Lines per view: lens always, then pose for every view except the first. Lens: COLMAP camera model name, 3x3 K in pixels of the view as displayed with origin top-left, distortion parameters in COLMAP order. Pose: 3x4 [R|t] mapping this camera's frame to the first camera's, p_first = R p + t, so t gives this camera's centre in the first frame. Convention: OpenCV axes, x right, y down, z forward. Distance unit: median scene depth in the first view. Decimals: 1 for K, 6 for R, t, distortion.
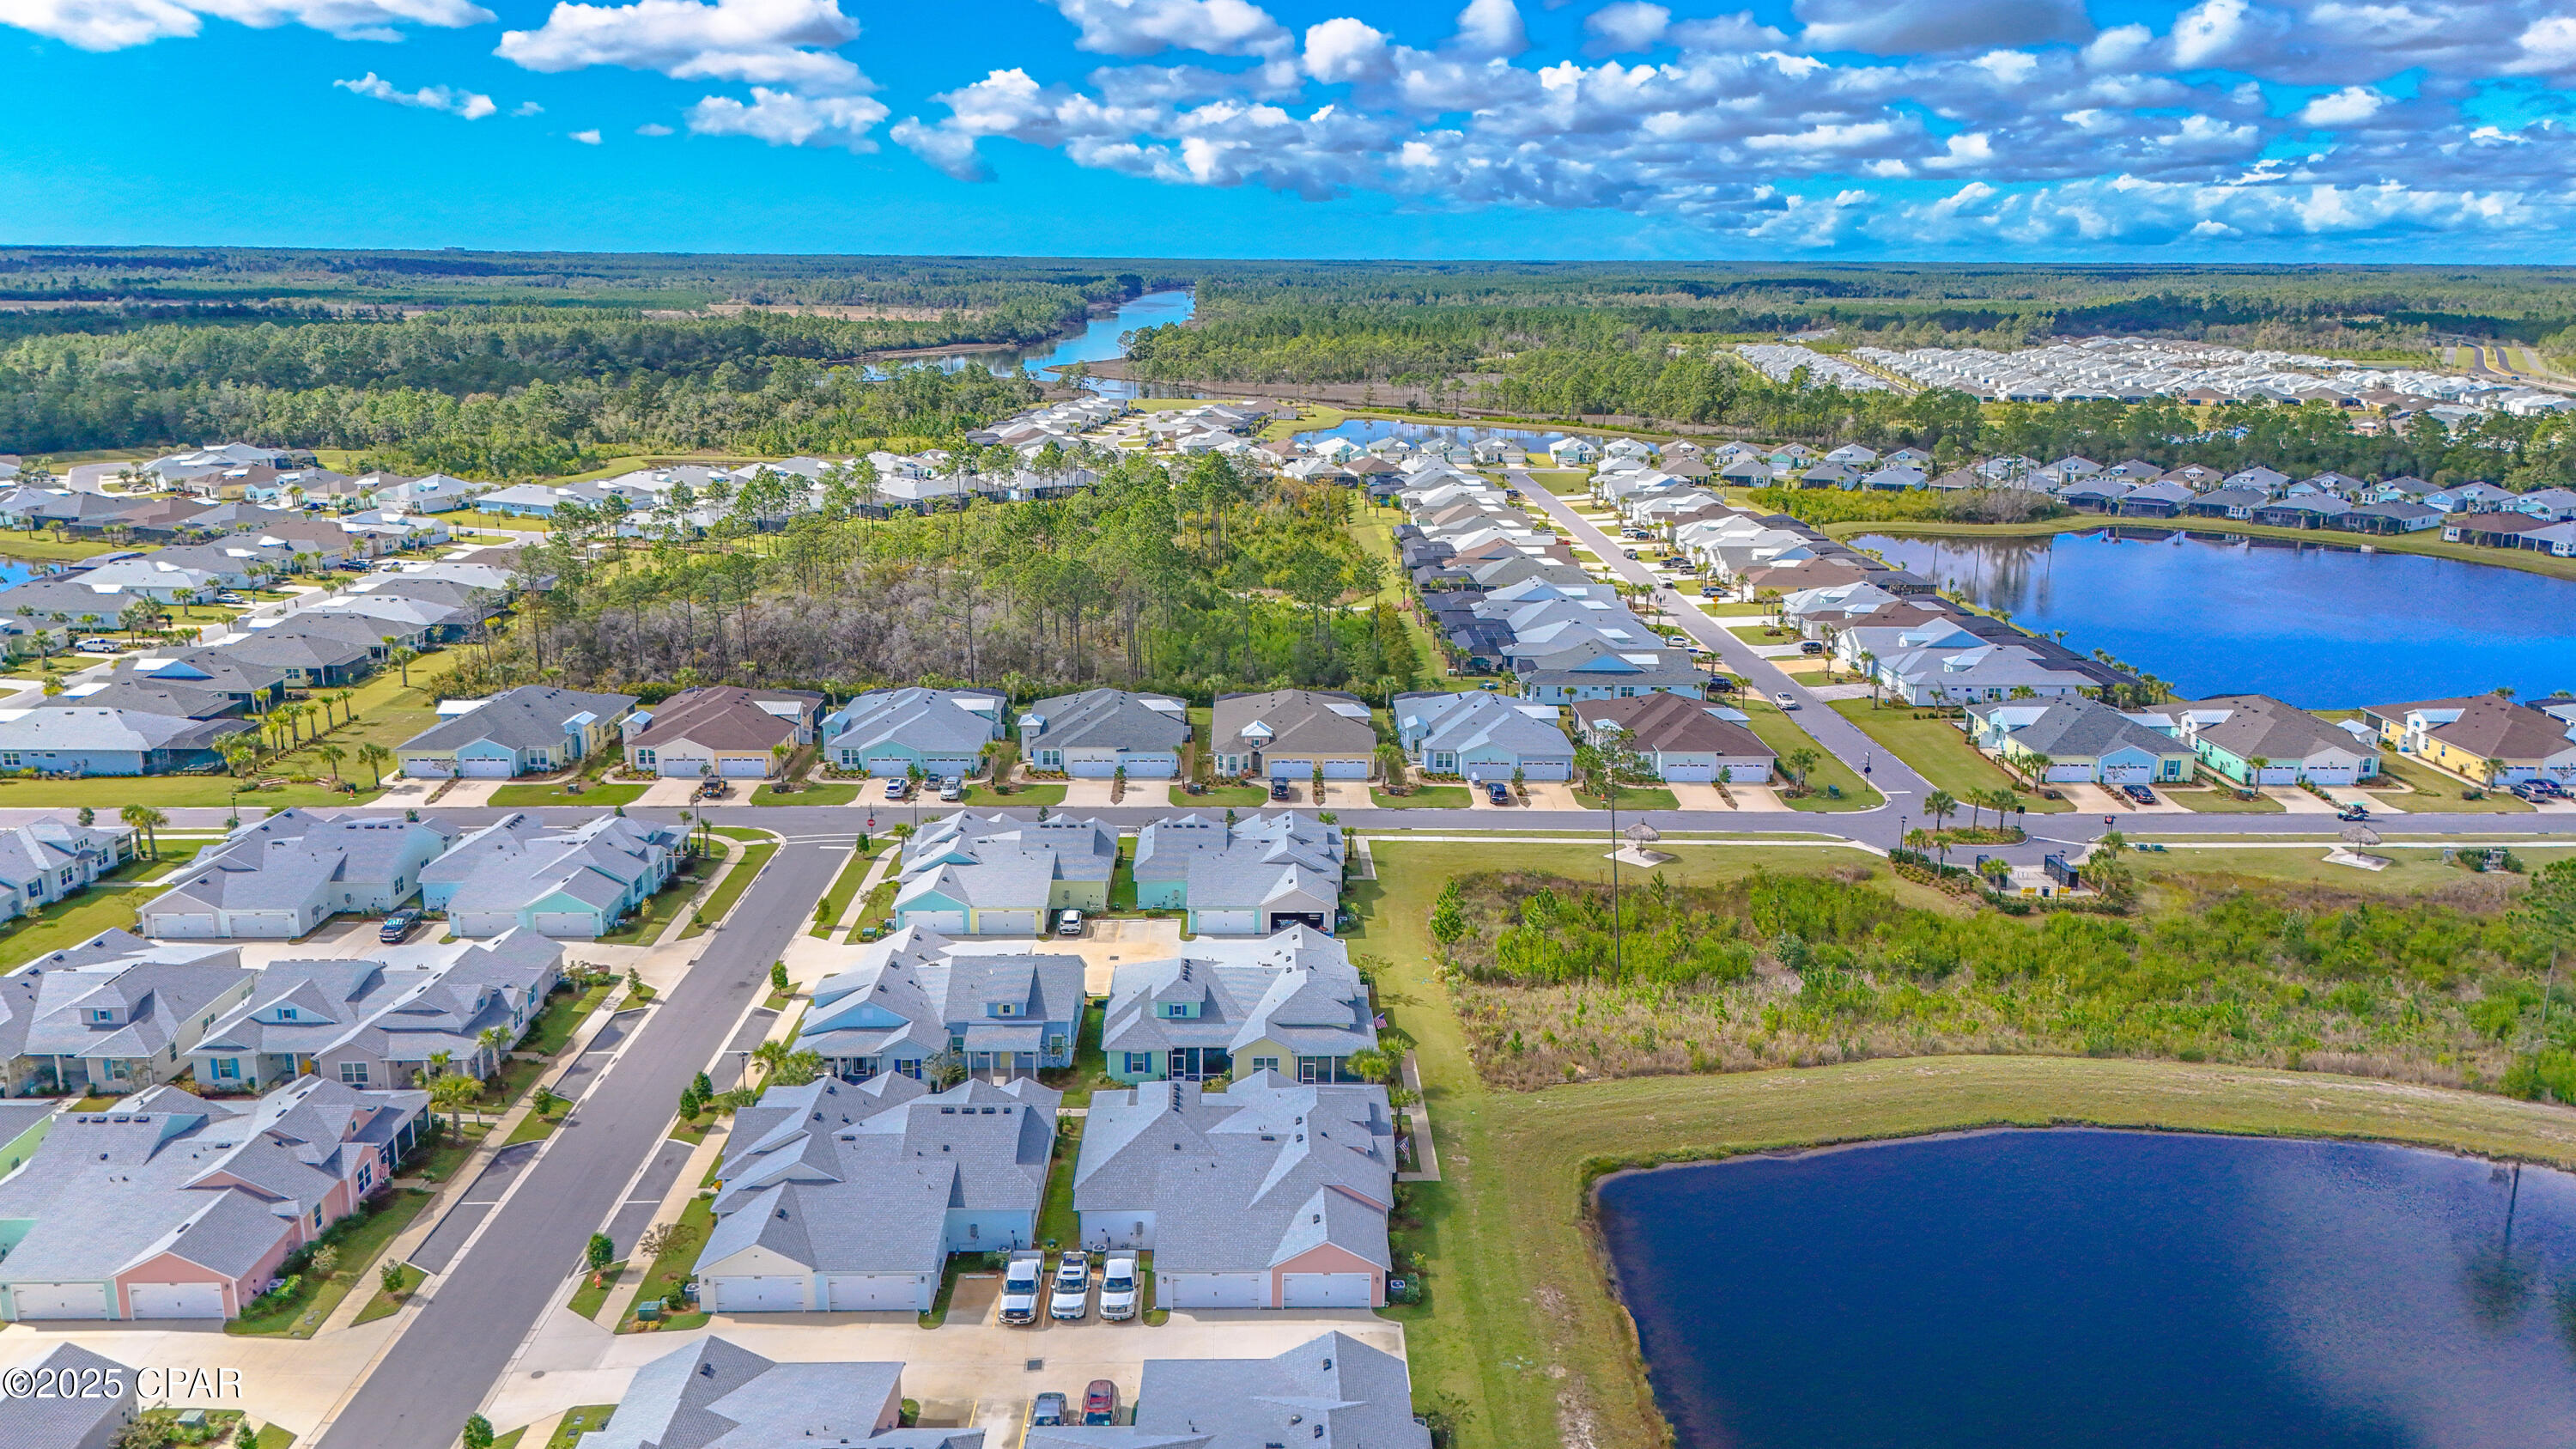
lens RADIAL K [[1881.9, 0, 1288.0], [0, 1881.9, 724.5], [0, 0, 1]] dist [0.053013, -0.007936]
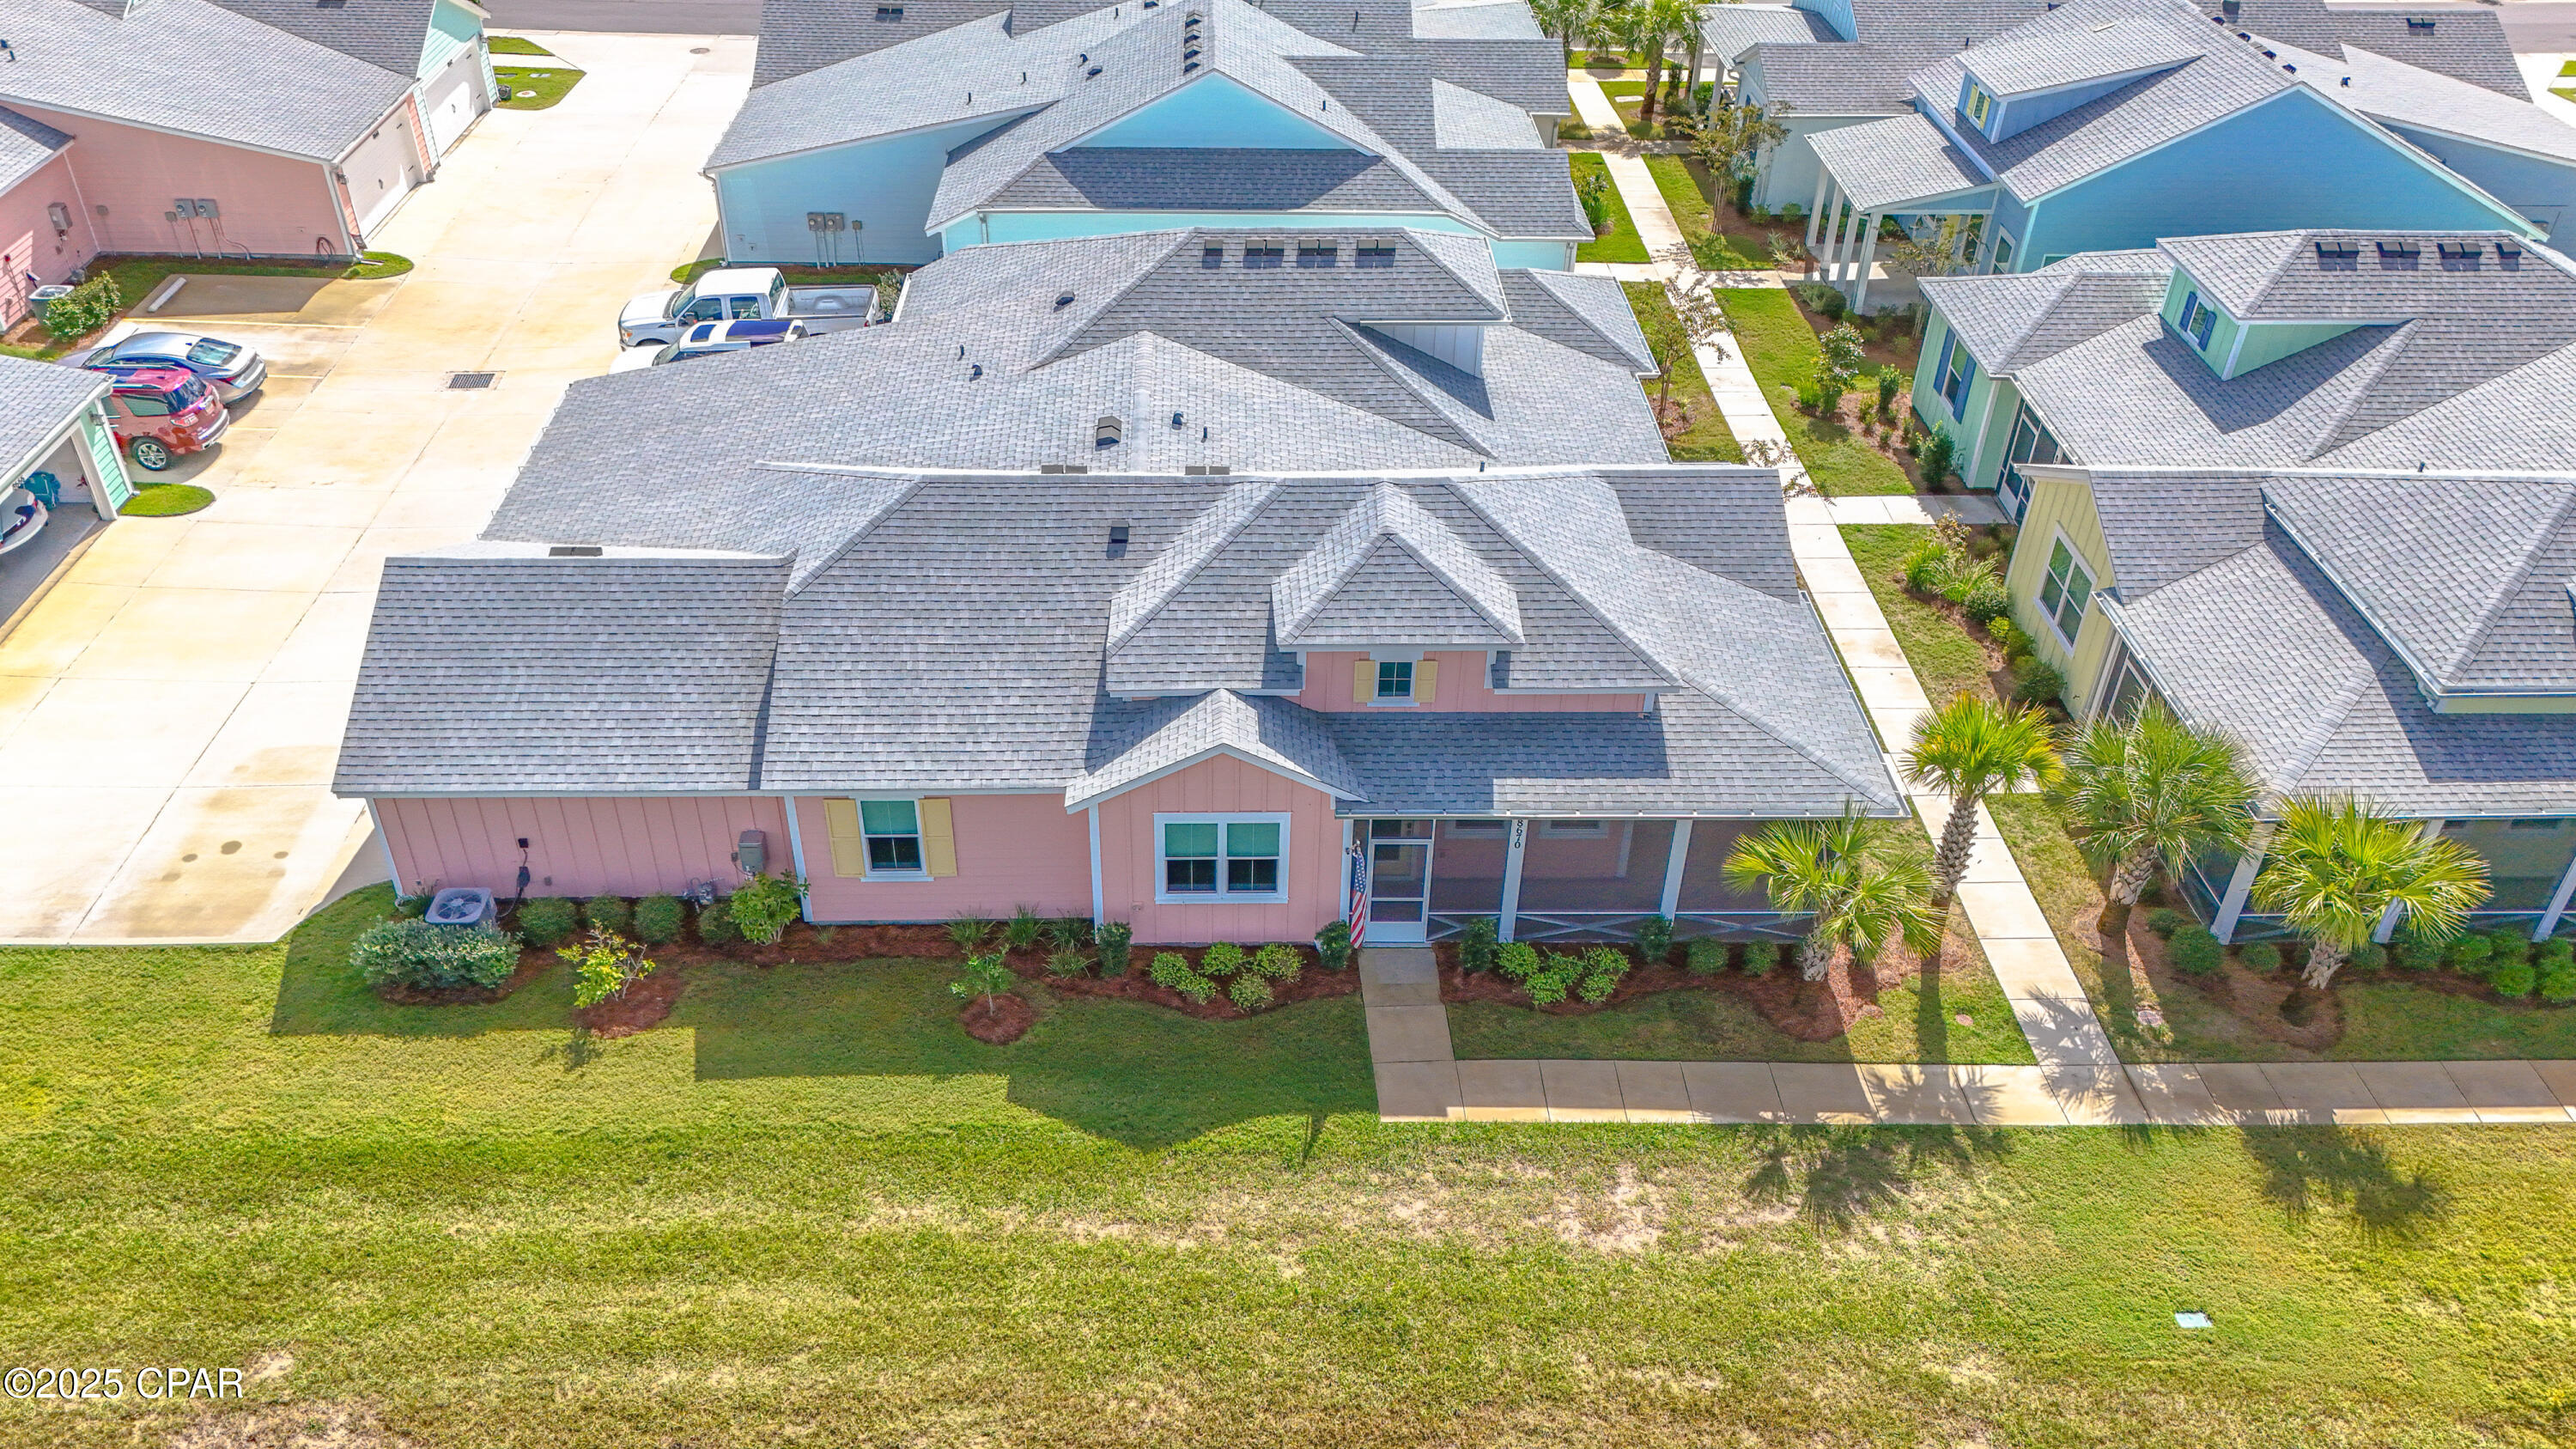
lens RADIAL K [[1881.9, 0, 1288.0], [0, 1881.9, 724.5], [0, 0, 1]] dist [0.053013, -0.007936]
pose [[0.011601, 0.581511, -0.813456, 0.208470], [-0.258334, 0.787636, 0.559369, 0.076143], [0.965986, 0.203654, 0.159361, 0.847990]]
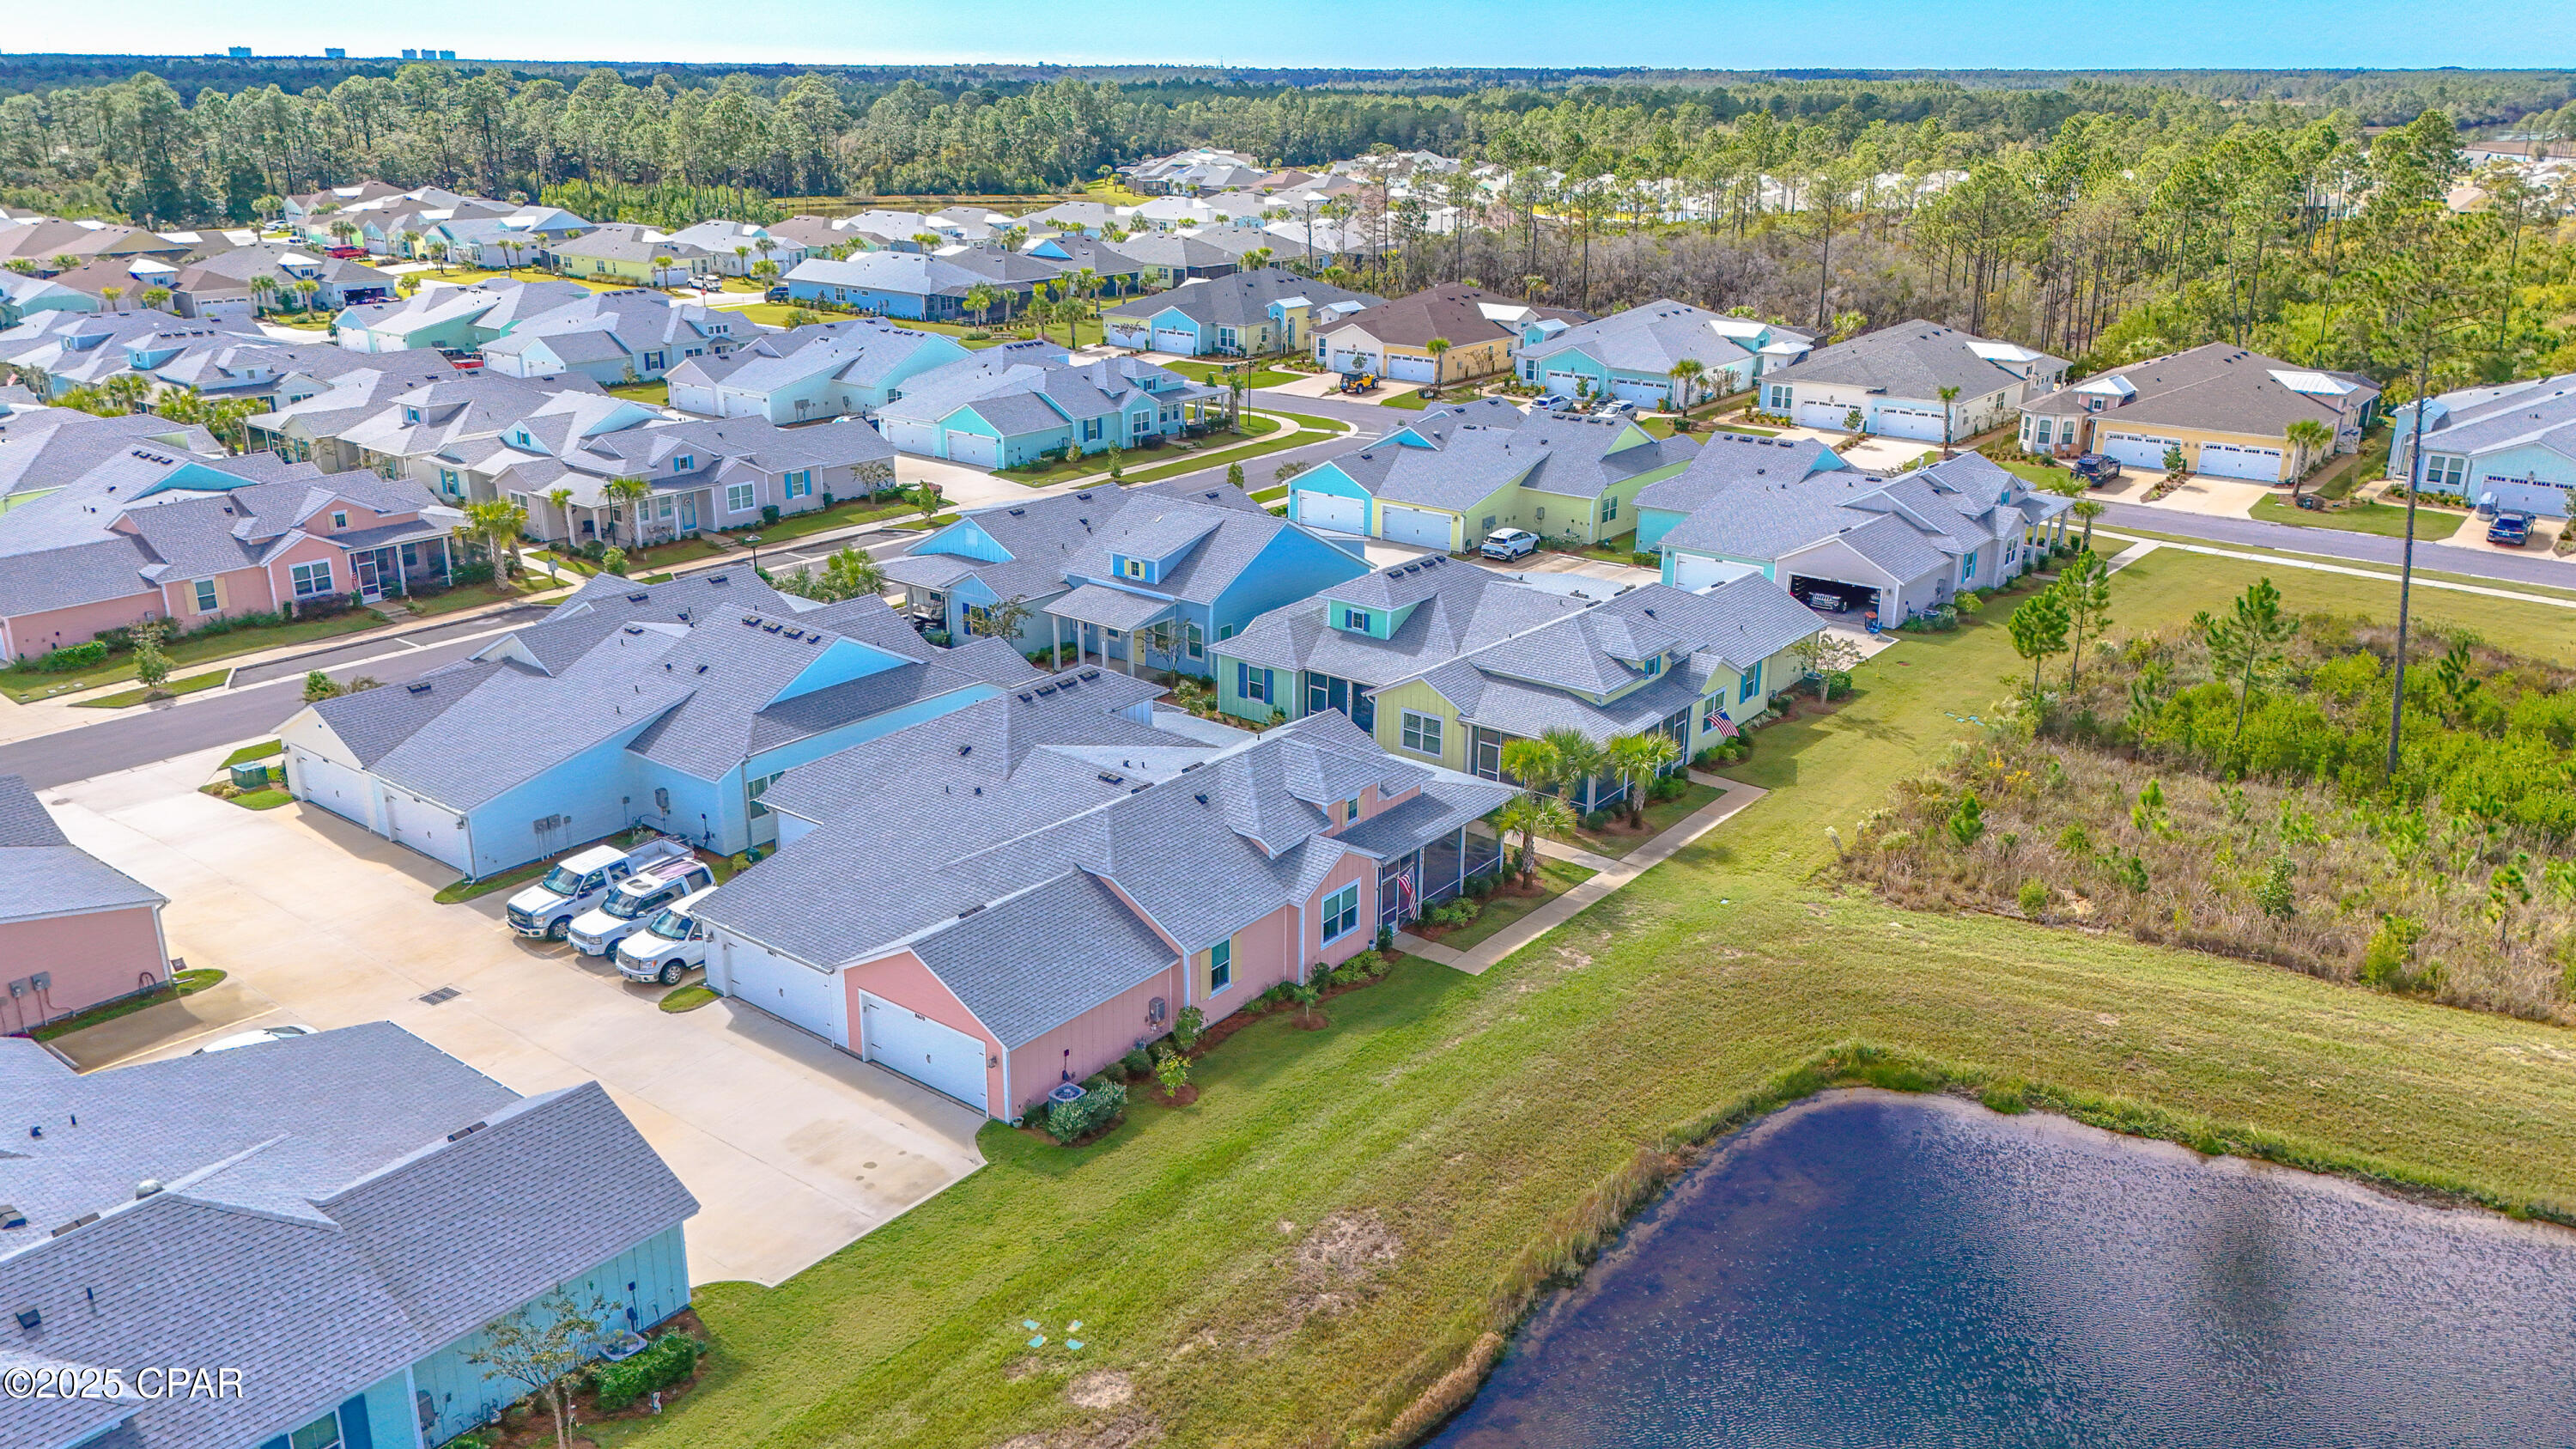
lens RADIAL K [[1881.9, 0, 1288.0], [0, 1881.9, 724.5], [0, 0, 1]] dist [0.053013, -0.007936]
pose [[0.772489, 0.202422, -0.601902, 0.285948], [-0.149965, 0.979177, 0.136834, 0.108278], [0.617066, -0.015438, 0.786760, 0.533904]]
